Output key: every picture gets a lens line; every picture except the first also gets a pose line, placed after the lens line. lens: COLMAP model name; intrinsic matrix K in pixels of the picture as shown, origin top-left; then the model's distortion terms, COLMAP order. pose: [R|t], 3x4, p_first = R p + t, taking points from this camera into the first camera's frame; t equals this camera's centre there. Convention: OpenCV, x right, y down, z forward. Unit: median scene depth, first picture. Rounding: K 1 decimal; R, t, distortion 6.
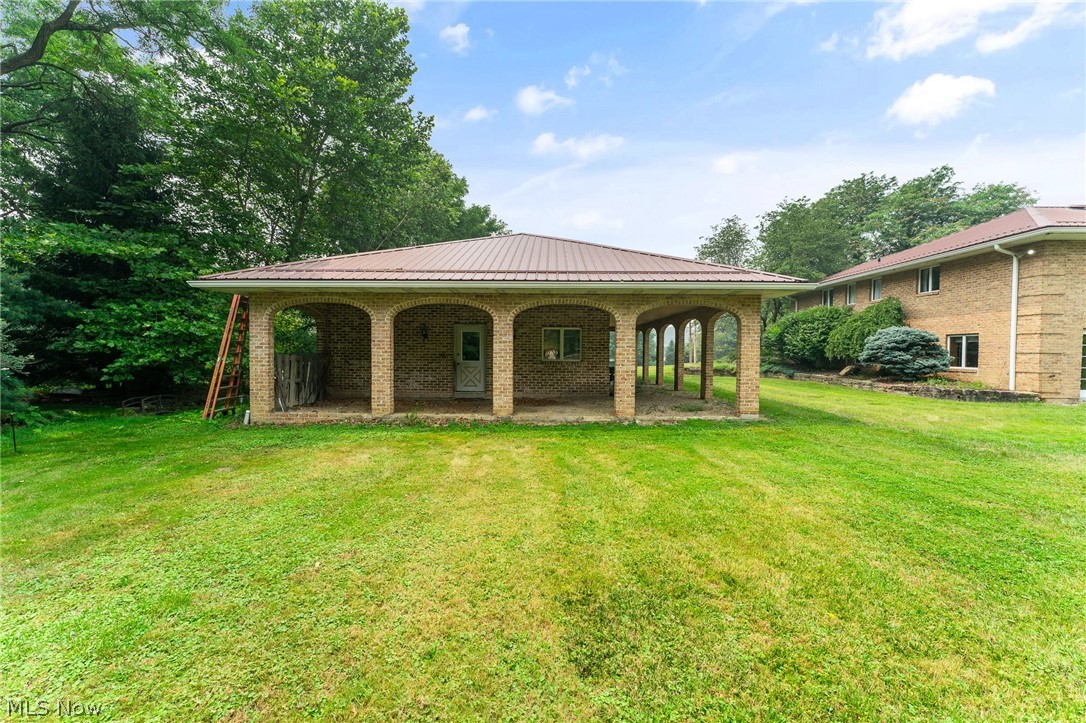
lens RADIAL K [[446.0, 0, 543.0], [0, 446.0, 361.5], [0, 0, 1]] dist [-0.000877, -0.000114]
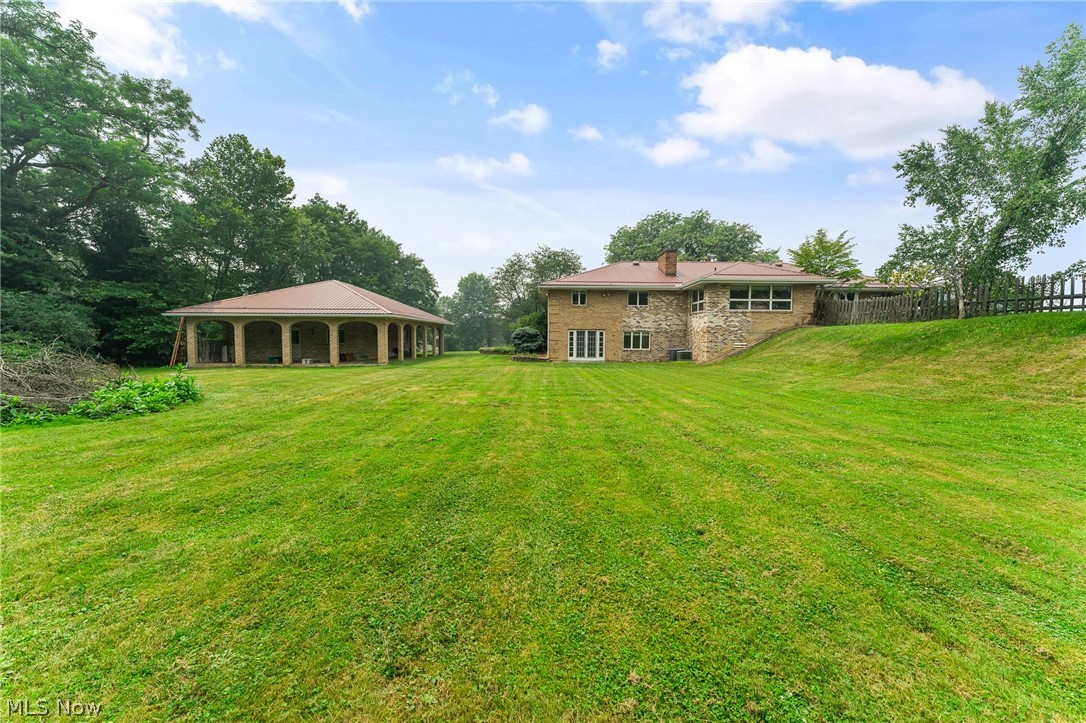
lens RADIAL K [[428.9, 0, 543.0], [0, 428.9, 361.5], [0, 0, 1]] dist [0.000260, -0.000014]
pose [[0.999824, -0.001844, 0.018645, 1.117385], [0.001275, 0.999535, 0.030473, 0.024563], [-0.018692, -0.030444, 0.999362, -1.252414]]
